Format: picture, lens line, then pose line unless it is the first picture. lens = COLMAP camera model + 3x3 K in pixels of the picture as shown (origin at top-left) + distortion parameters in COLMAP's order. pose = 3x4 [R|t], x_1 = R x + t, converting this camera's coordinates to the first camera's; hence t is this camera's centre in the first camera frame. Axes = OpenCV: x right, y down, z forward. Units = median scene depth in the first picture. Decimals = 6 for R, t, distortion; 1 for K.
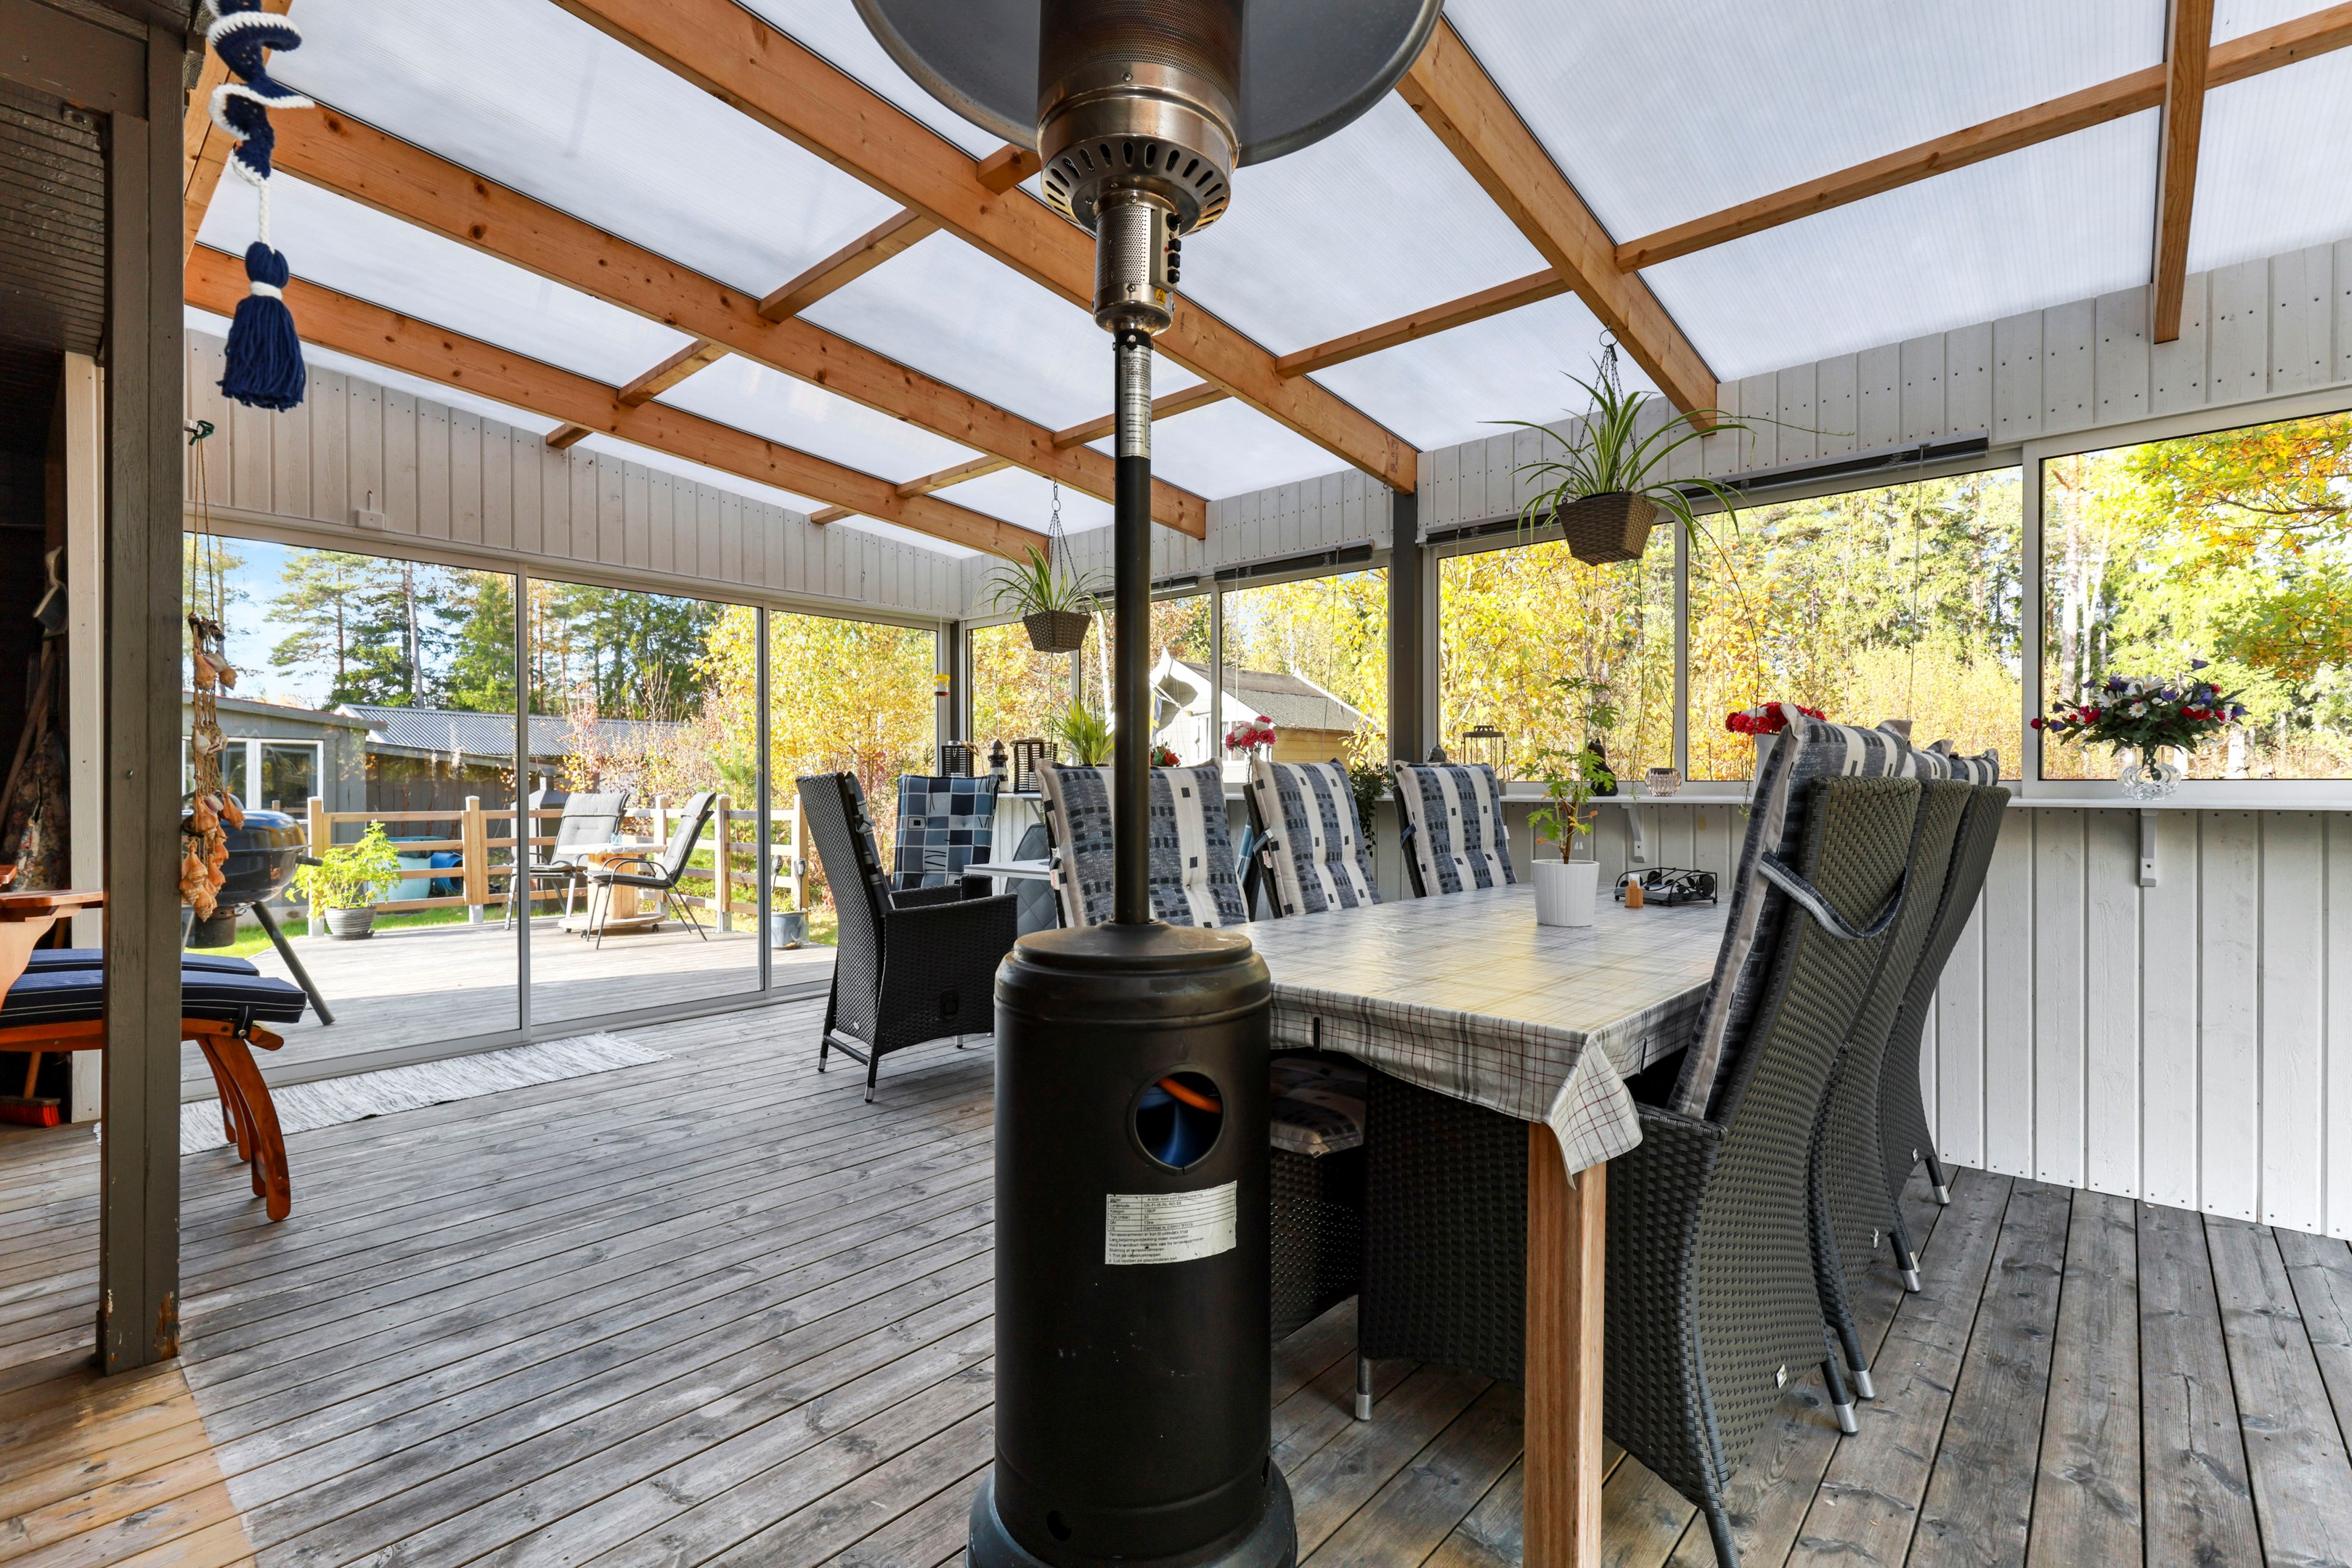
lens RADIAL K [[1076.8, 0, 1174.1], [0, 1076.8, 792.6], [0, 0, 1]] dist [0.002373, 0.001527]
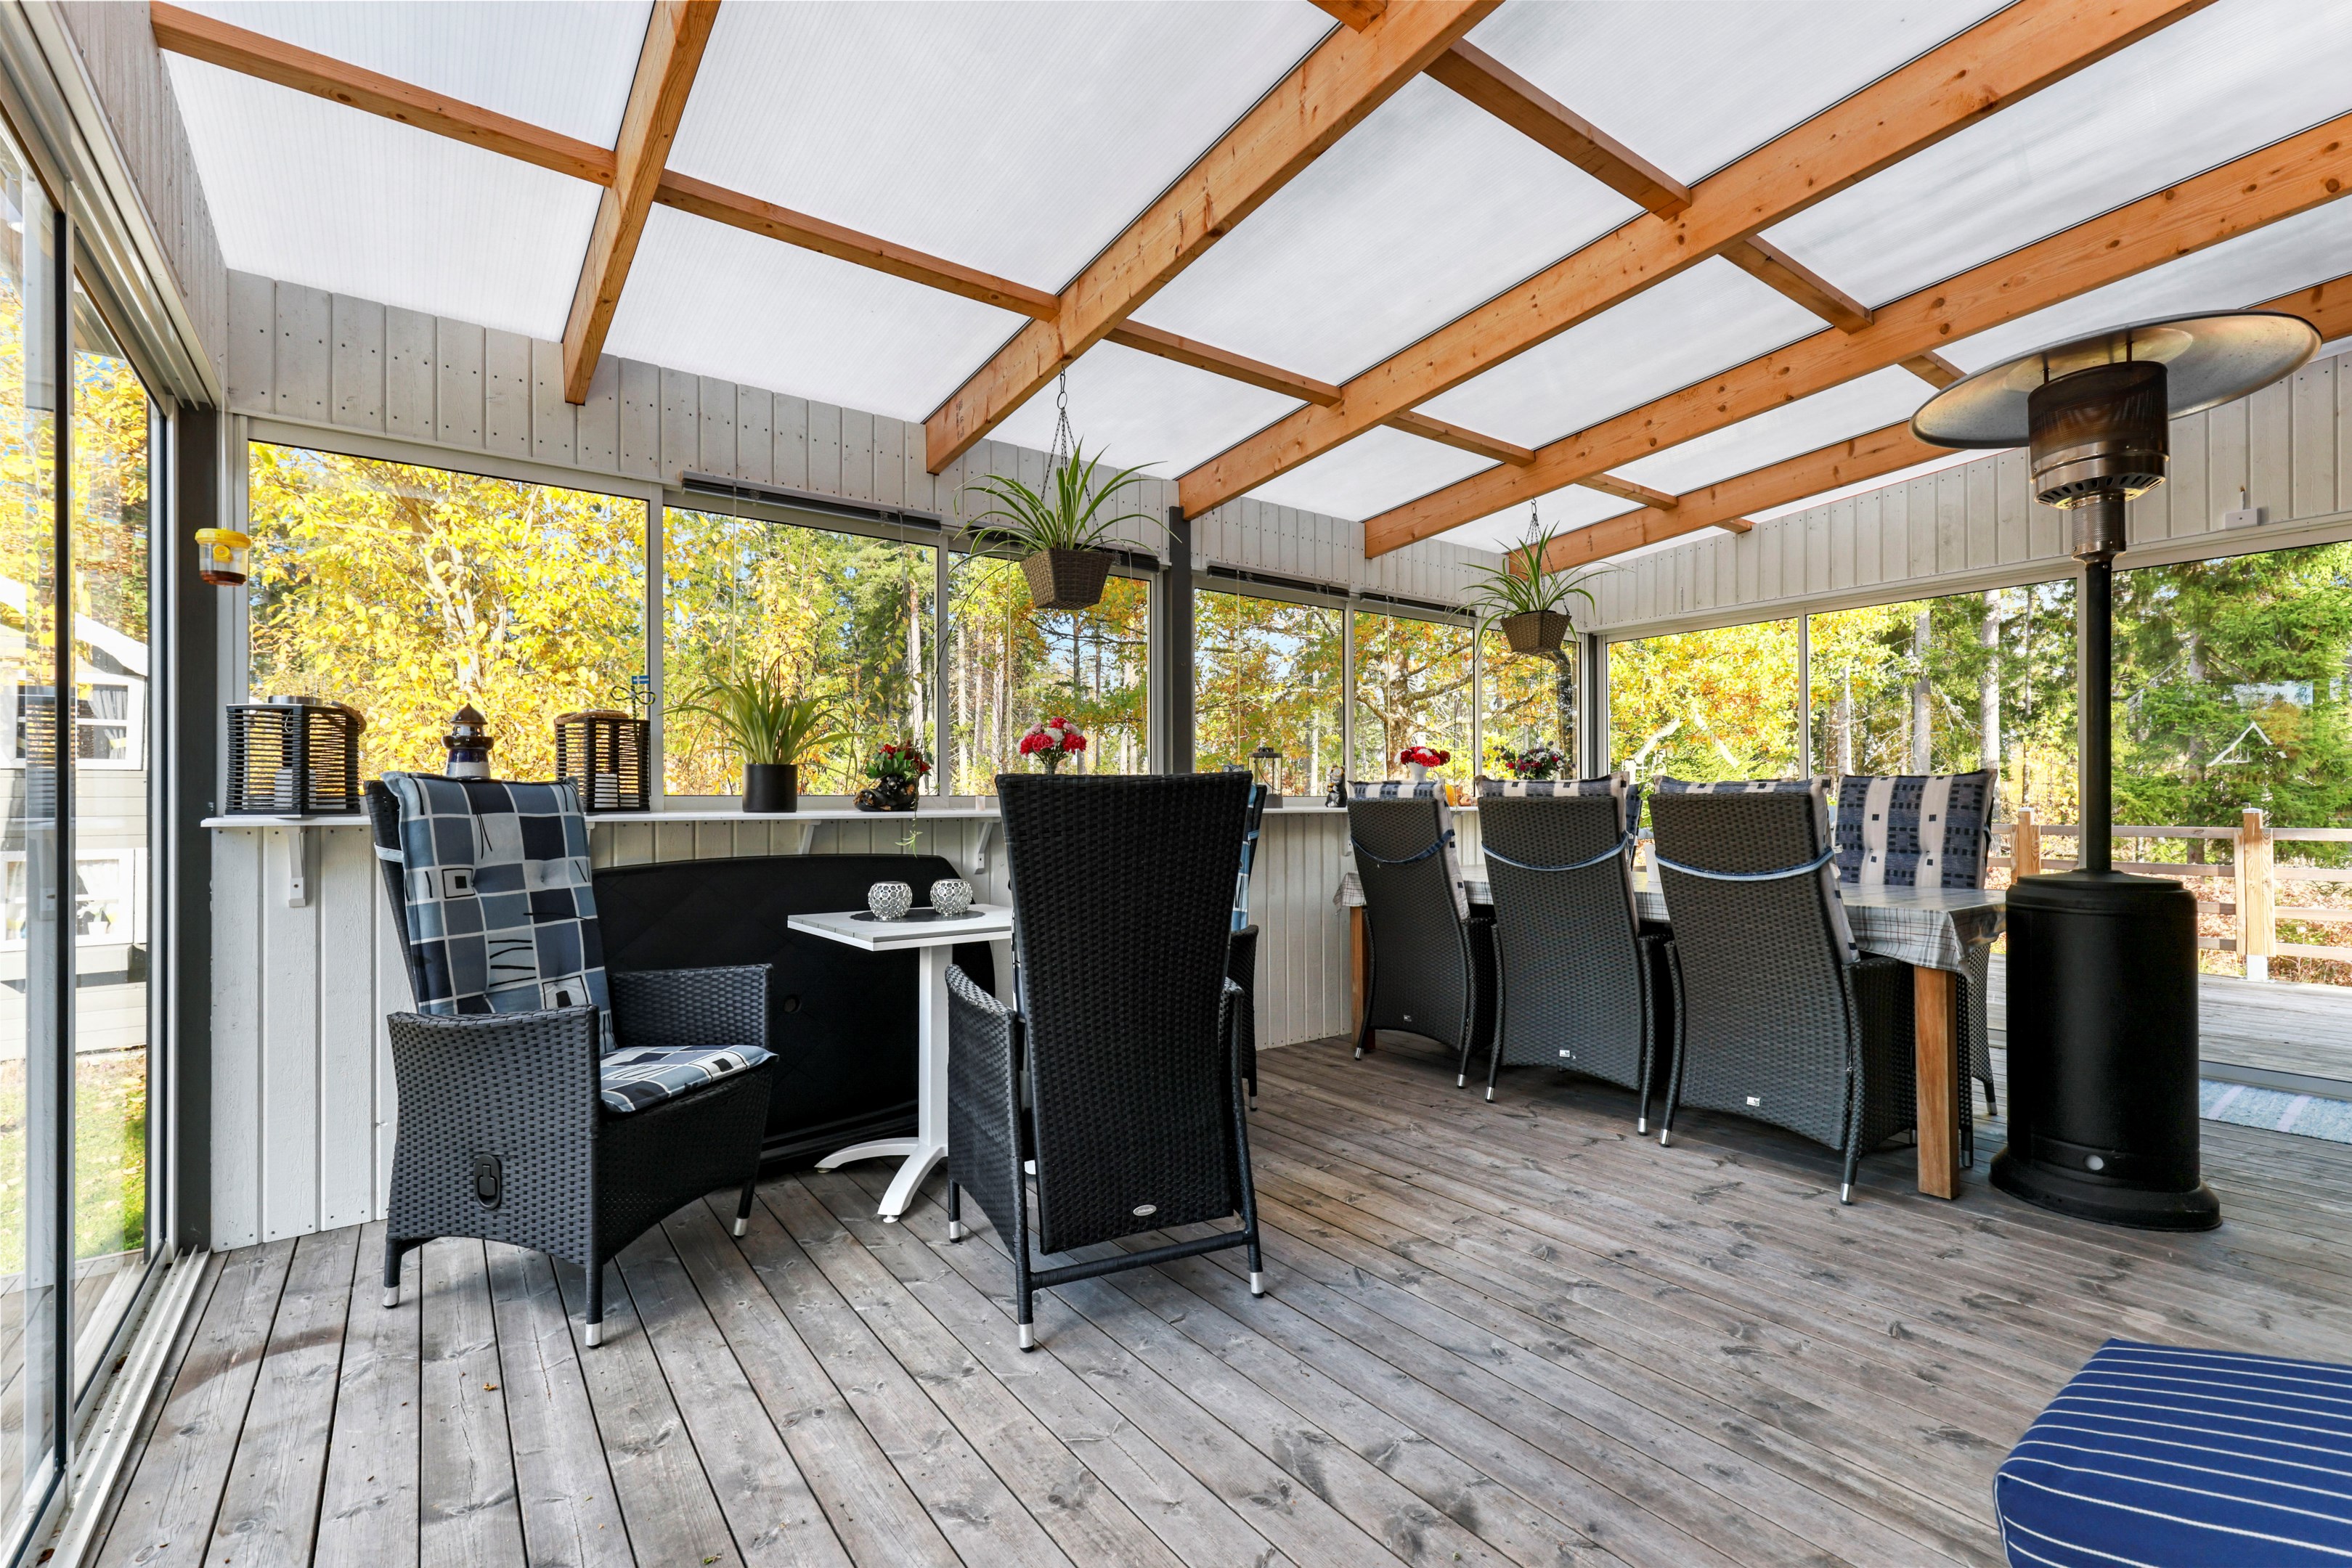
lens RADIAL K [[1076.8, 0, 1175.1], [0, 1076.8, 786.2], [0, 0, 1]] dist [0.002373, 0.001527]
pose [[0.181202, -0.000999, 0.983445, -0.980156], [-0.008713, 0.999959, 0.002621, -0.025226], [-0.983407, -0.009044, 0.181186, 0.978773]]
